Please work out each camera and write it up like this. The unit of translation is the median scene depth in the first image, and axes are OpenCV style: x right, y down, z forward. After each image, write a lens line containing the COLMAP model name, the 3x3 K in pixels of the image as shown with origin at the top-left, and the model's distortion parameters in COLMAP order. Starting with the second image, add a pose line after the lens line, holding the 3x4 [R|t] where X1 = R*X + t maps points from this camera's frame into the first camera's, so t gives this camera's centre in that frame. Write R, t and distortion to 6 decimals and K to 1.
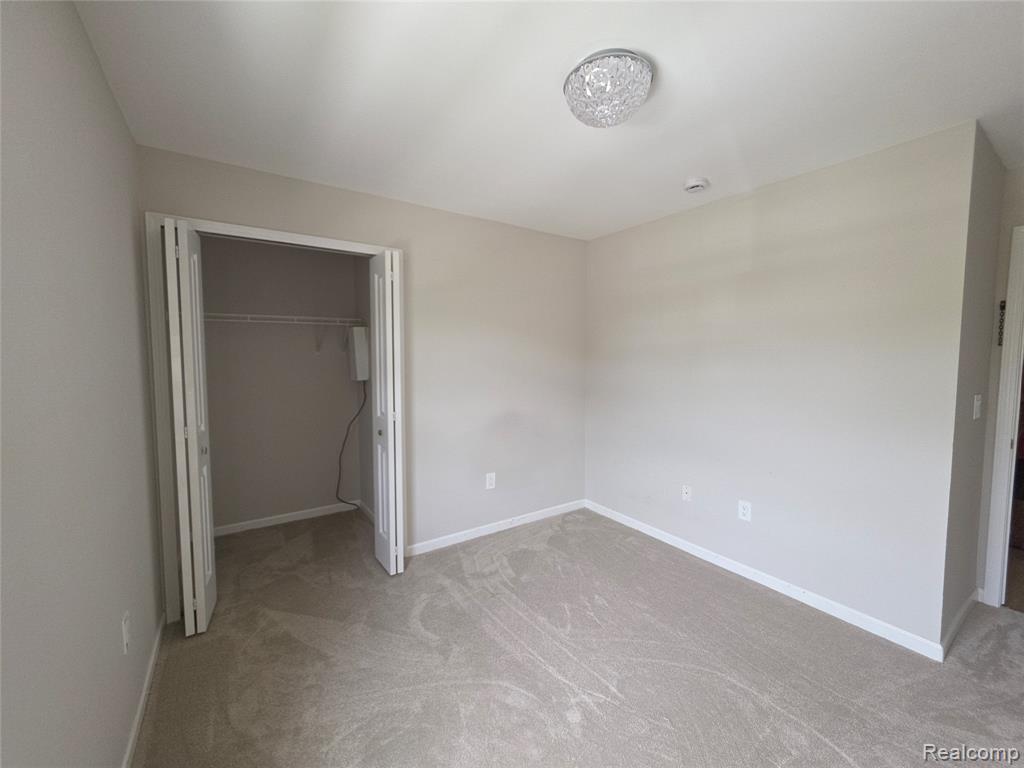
lens RADIAL K [[401.8, 0, 510.6], [0, 401.8, 386.6], [0, 0, 1]] dist [0.000650, 0.000142]
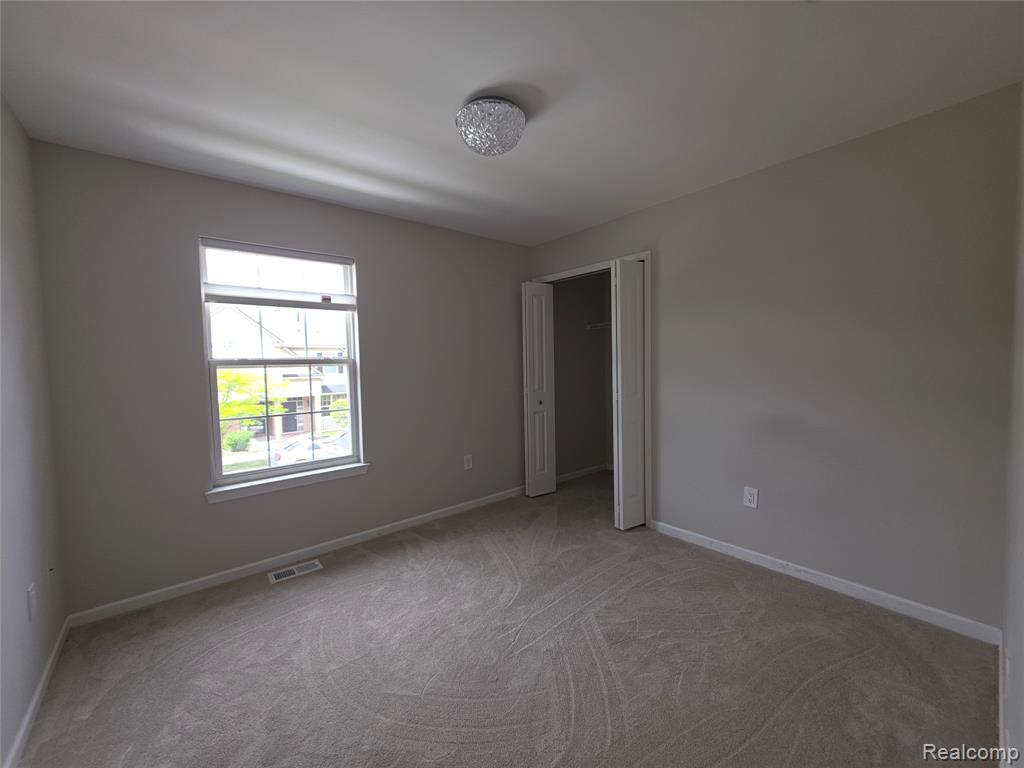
lens RADIAL K [[410.0, 0, 509.6], [0, 410.0, 381.4], [0, 0, 1]] dist [0.000410, 0.000306]
pose [[0.093218, 0.053222, -0.994222, 0.905753], [-0.036370, 0.998086, 0.050019, -0.024391], [0.994981, 0.031497, 0.094976, 0.558400]]
